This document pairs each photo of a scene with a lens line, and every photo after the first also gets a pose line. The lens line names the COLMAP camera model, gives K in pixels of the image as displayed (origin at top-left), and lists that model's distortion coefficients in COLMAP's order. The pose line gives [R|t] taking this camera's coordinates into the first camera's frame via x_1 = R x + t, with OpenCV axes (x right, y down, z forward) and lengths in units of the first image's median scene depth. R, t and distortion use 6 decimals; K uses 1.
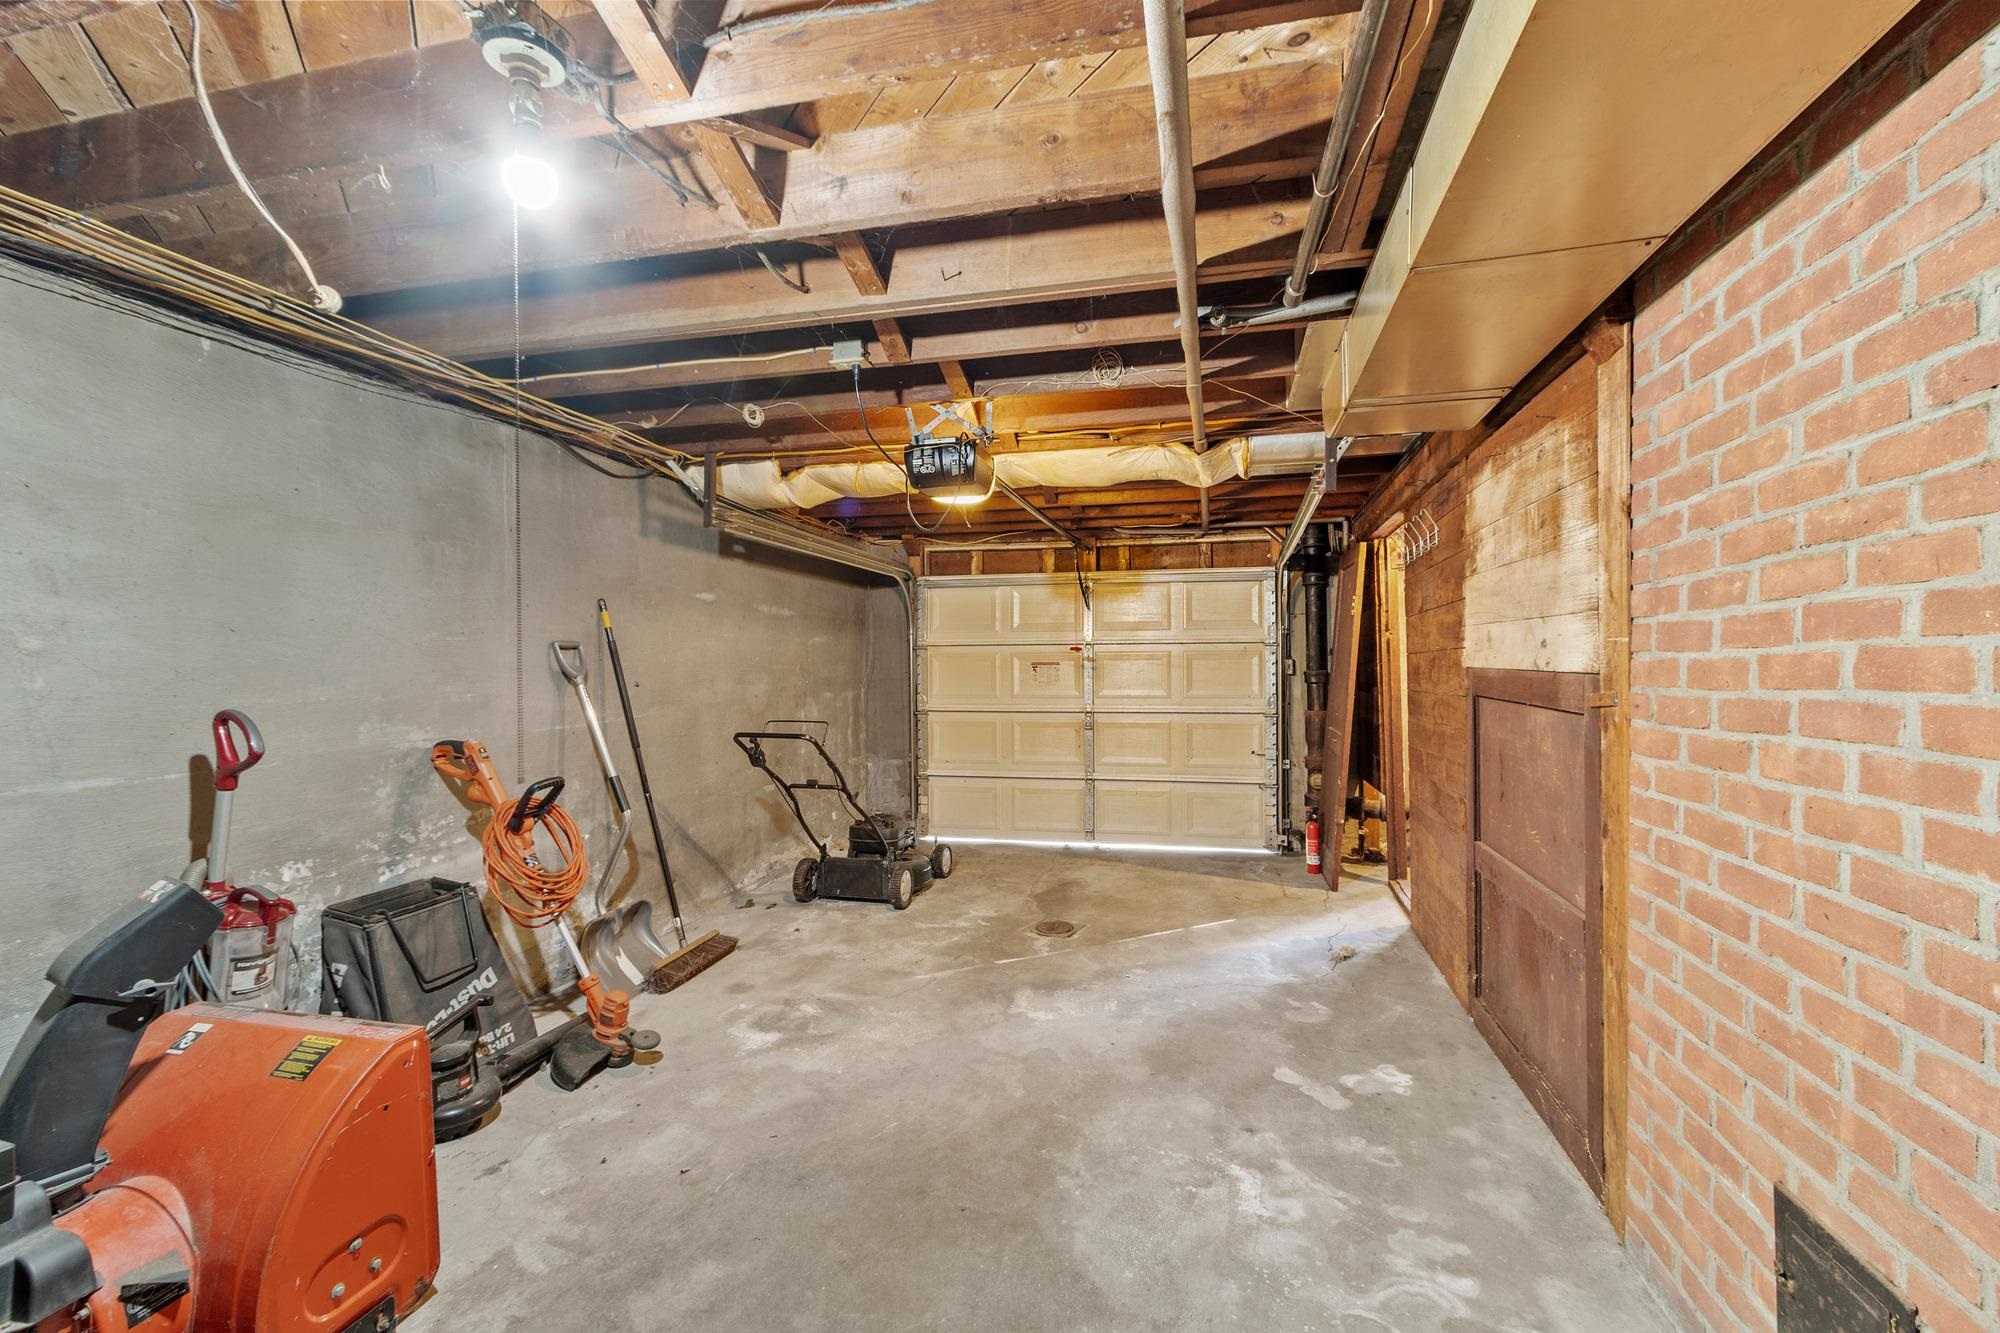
lens RADIAL K [[889.8, 0, 1015.2], [0, 889.8, 662.5], [0, 0, 1]] dist [0.000518, -0.000445]
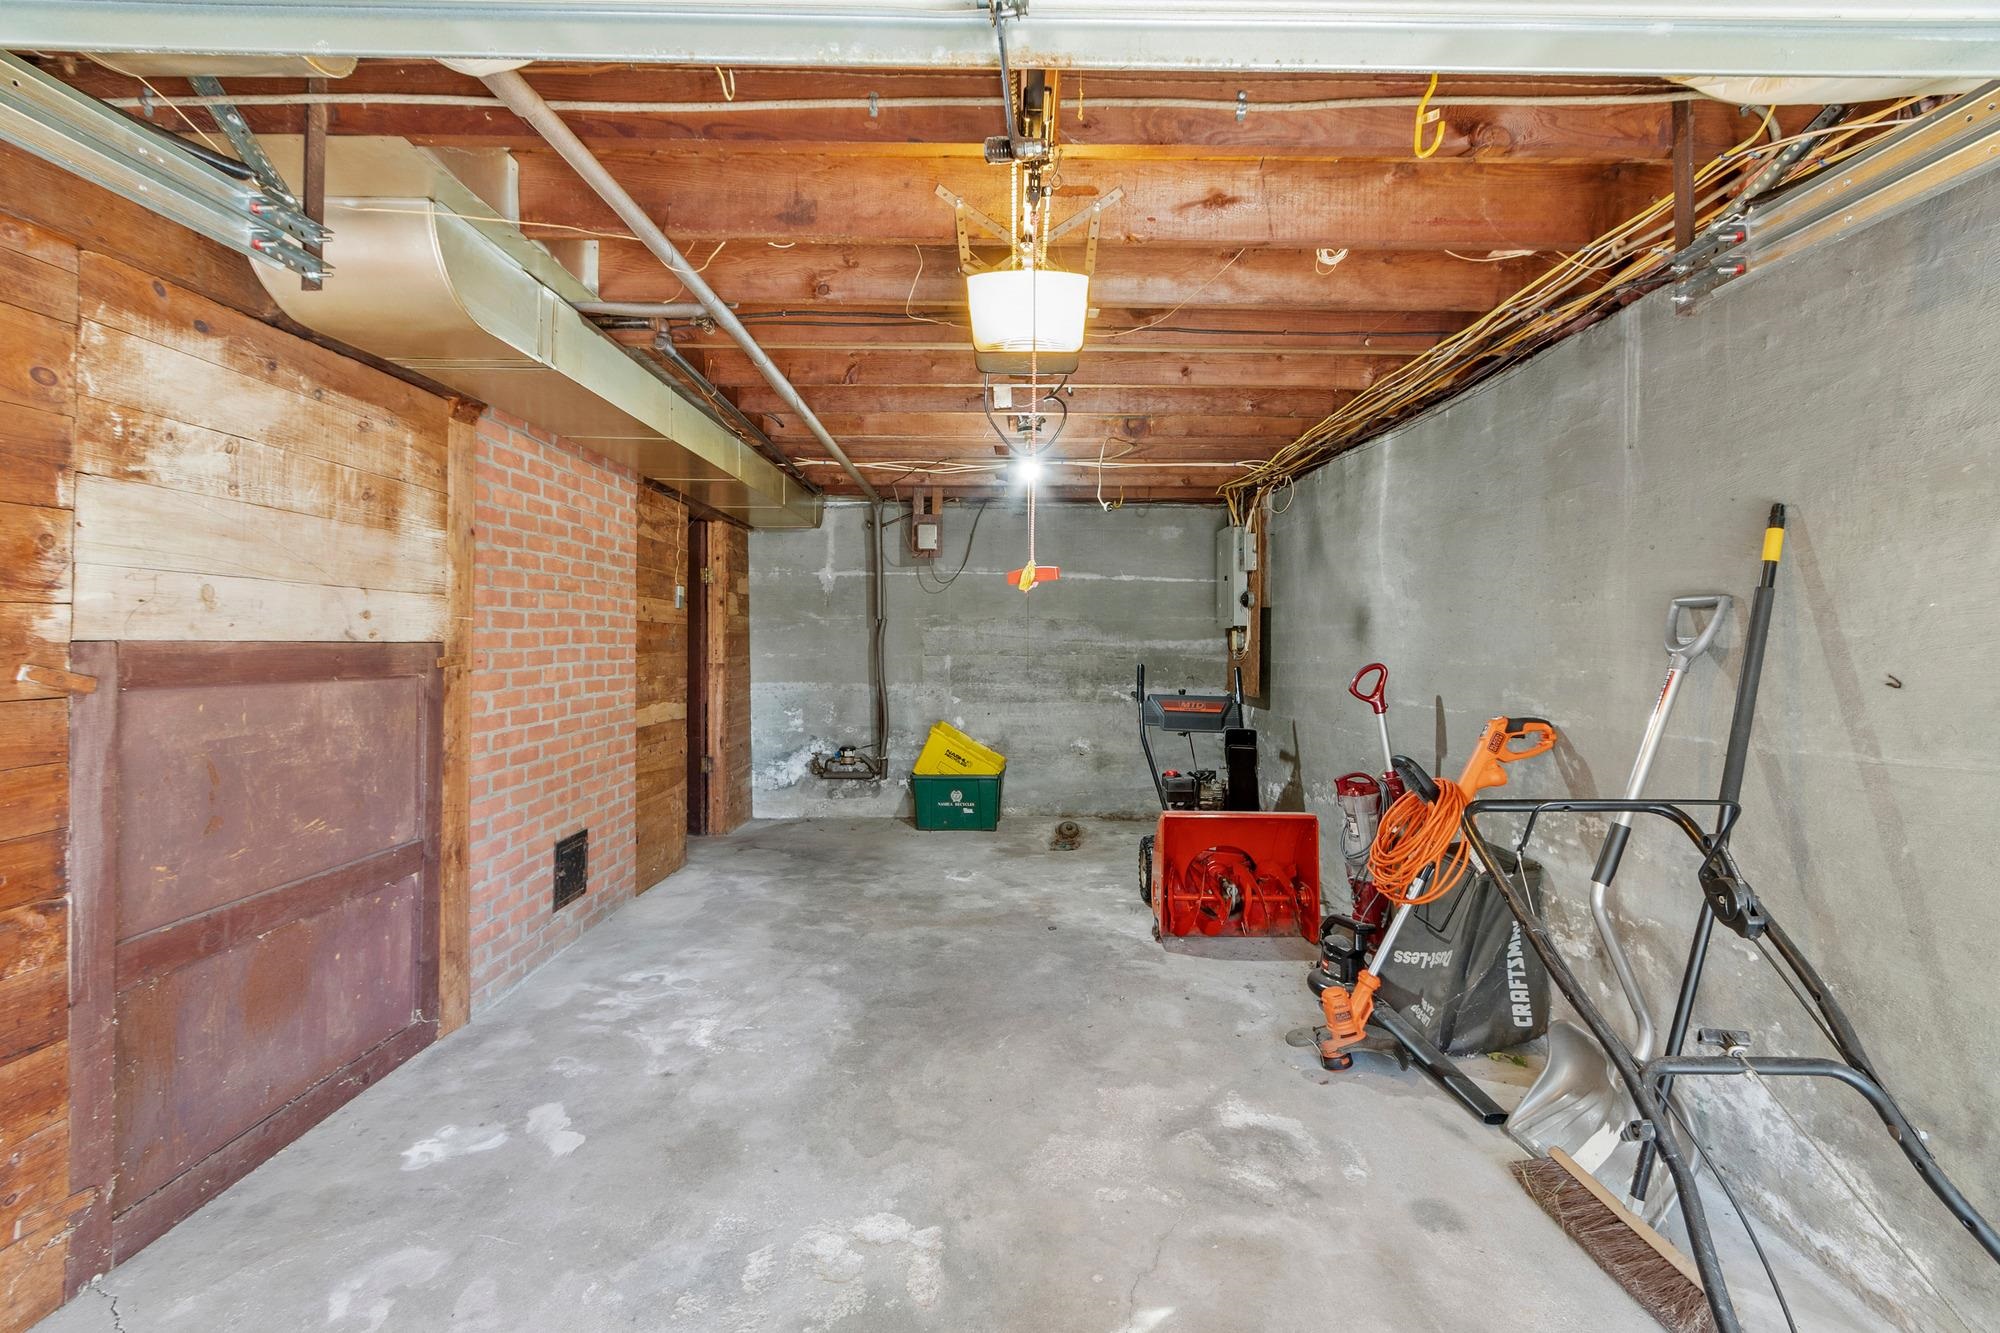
lens RADIAL K [[869.6, 0, 1004.1], [0, 869.6, 628.0], [0, 0, 1]] dist [-0.001282, -0.000289]
pose [[-0.972509, -0.001446, -0.232863, 0.125857], [0.000967, 0.999947, -0.010247, 0.005123], [0.232865, -0.010191, -0.972456, 2.285436]]
